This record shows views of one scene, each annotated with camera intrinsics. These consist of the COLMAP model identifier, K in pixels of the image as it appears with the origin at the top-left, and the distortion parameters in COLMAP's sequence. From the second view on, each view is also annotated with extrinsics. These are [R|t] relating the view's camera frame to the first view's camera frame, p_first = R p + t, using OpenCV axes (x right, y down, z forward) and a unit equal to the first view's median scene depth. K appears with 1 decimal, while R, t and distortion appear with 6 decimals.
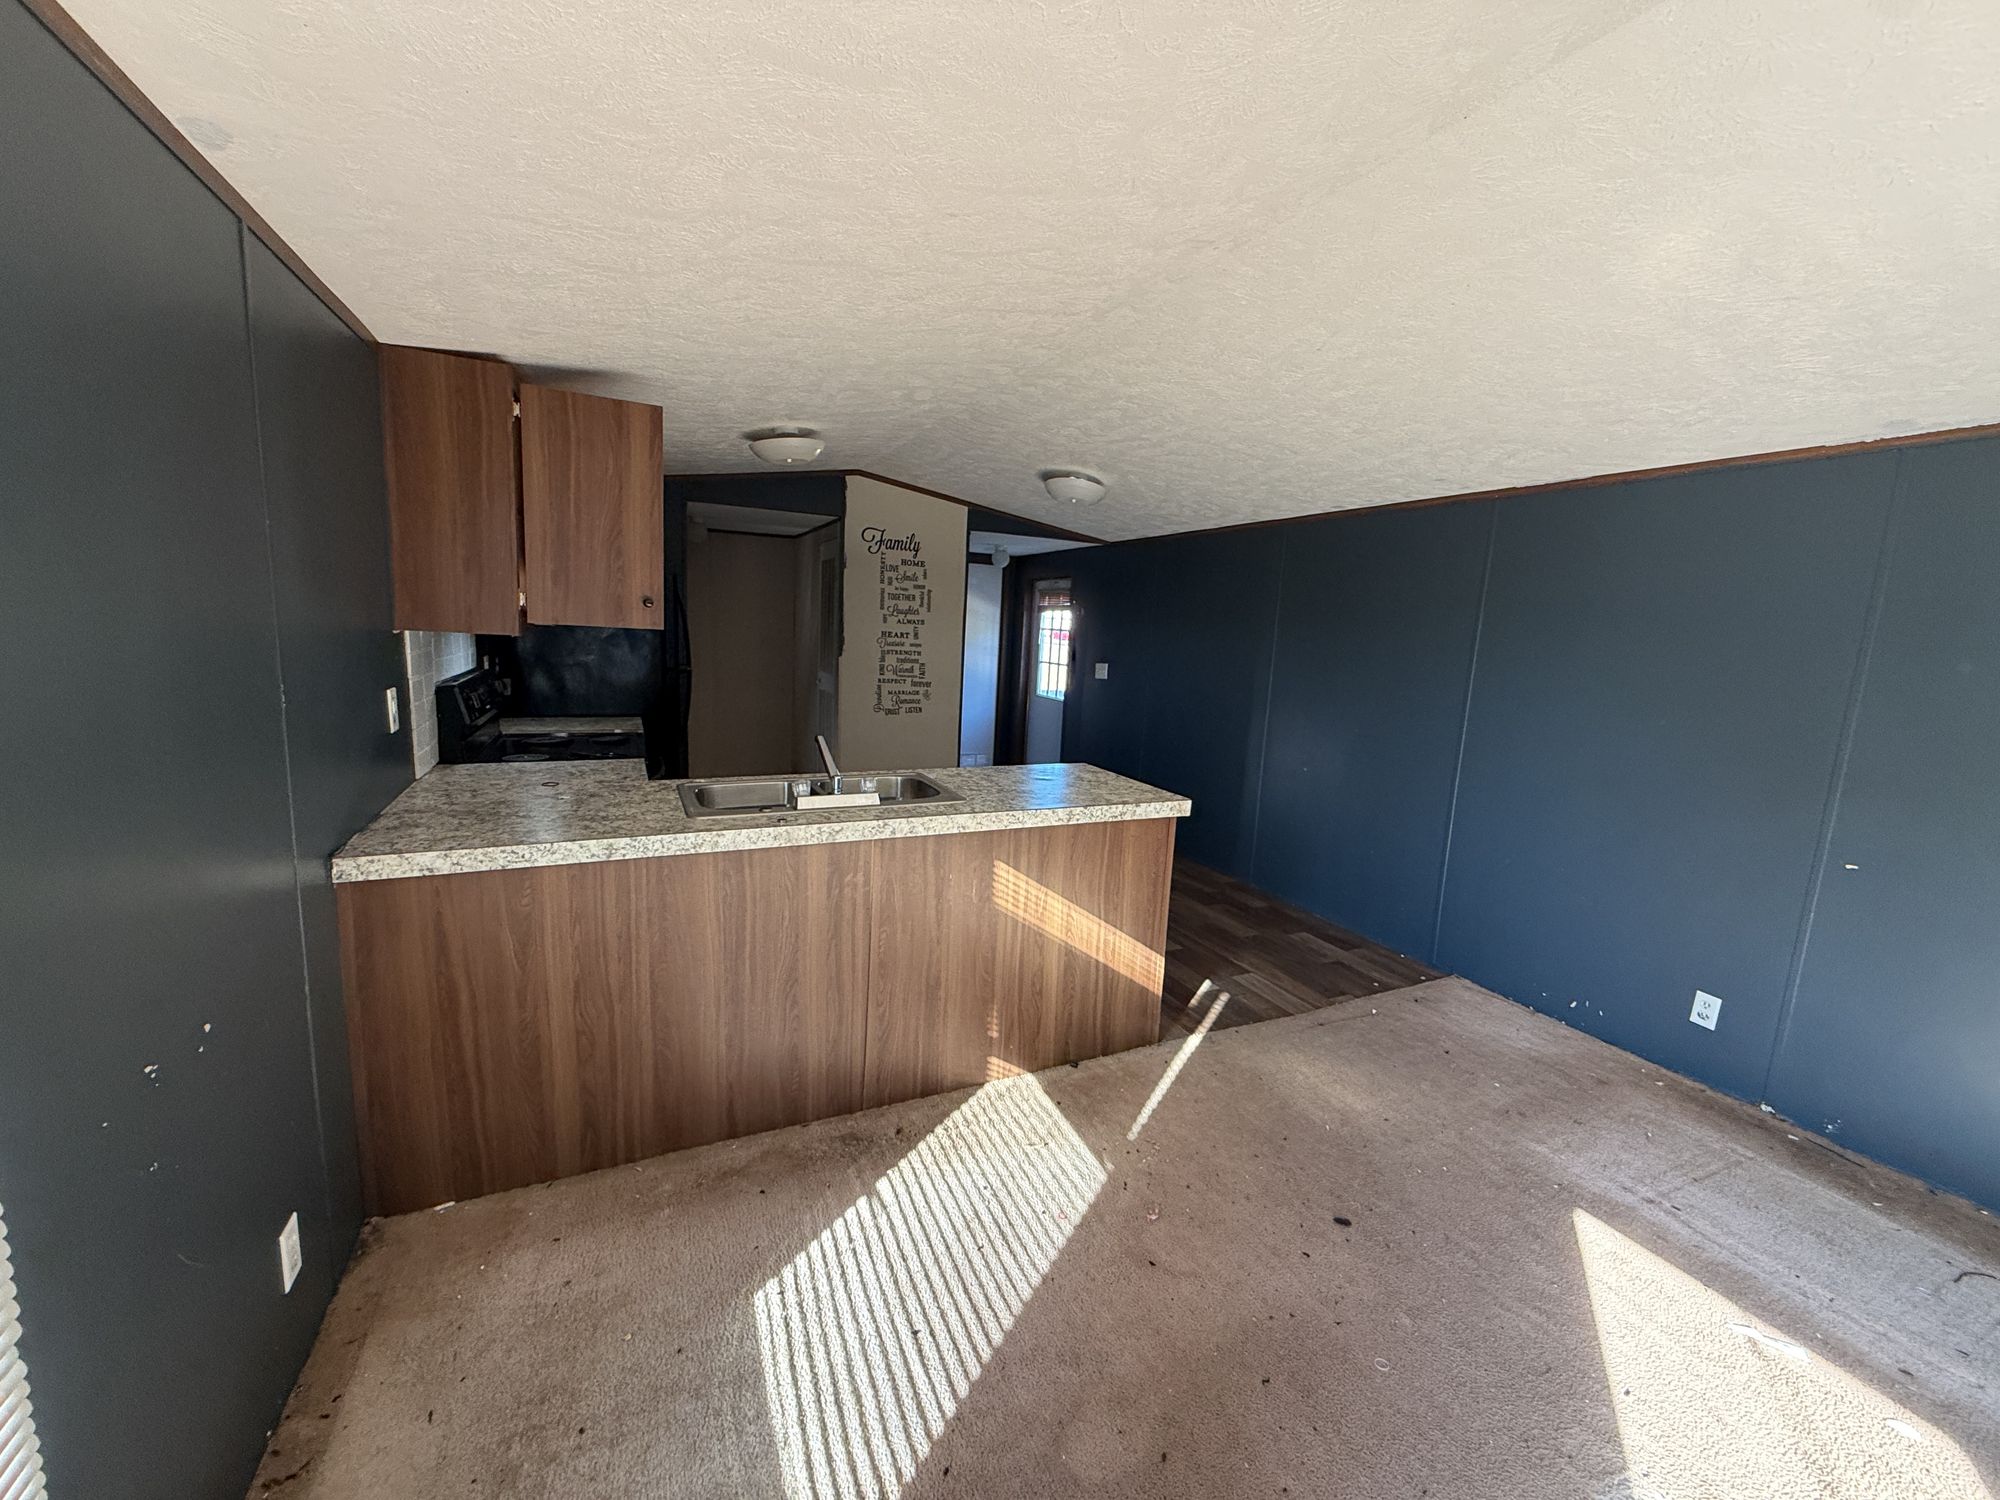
lens RADIAL K [[799.8, 0, 1000.0], [0, 799.8, 750.0], [0, 0, 1]] dist [0.002180, 0.000371]
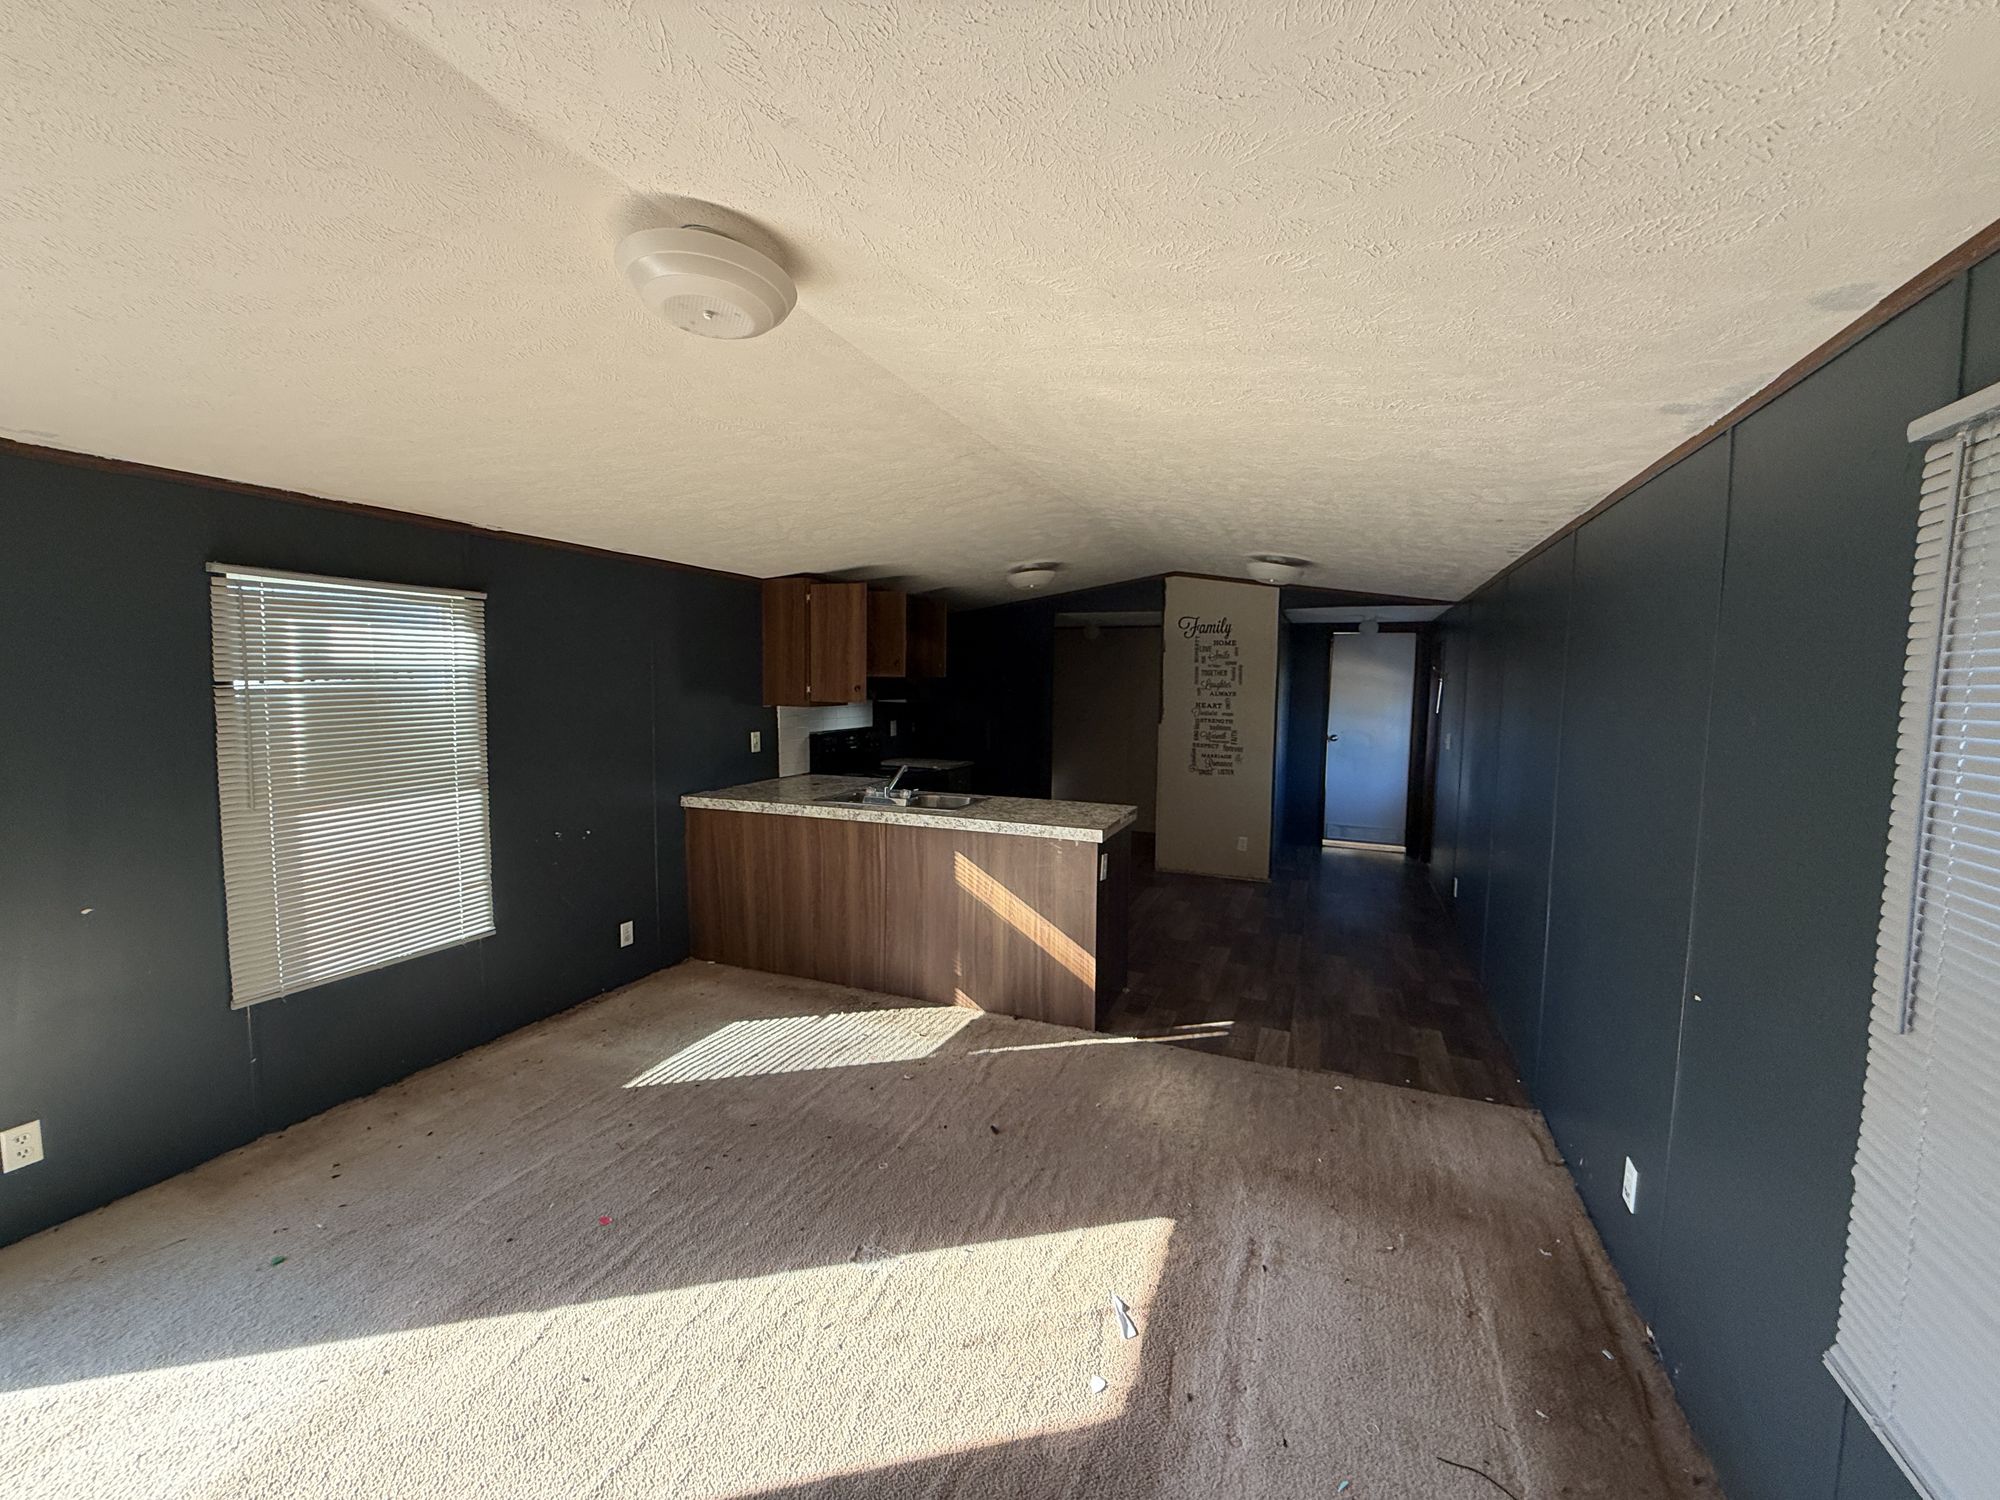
lens RADIAL K [[799.8, 0, 1000.0], [0, 799.8, 750.0], [0, 0, 1]] dist [0.002180, 0.000371]
pose [[0.672324, 0.025359, -0.739822, 1.044178], [-0.095872, 0.993979, -0.053054, 0.019173], [0.734022, 0.106598, 0.670707, 0.028954]]
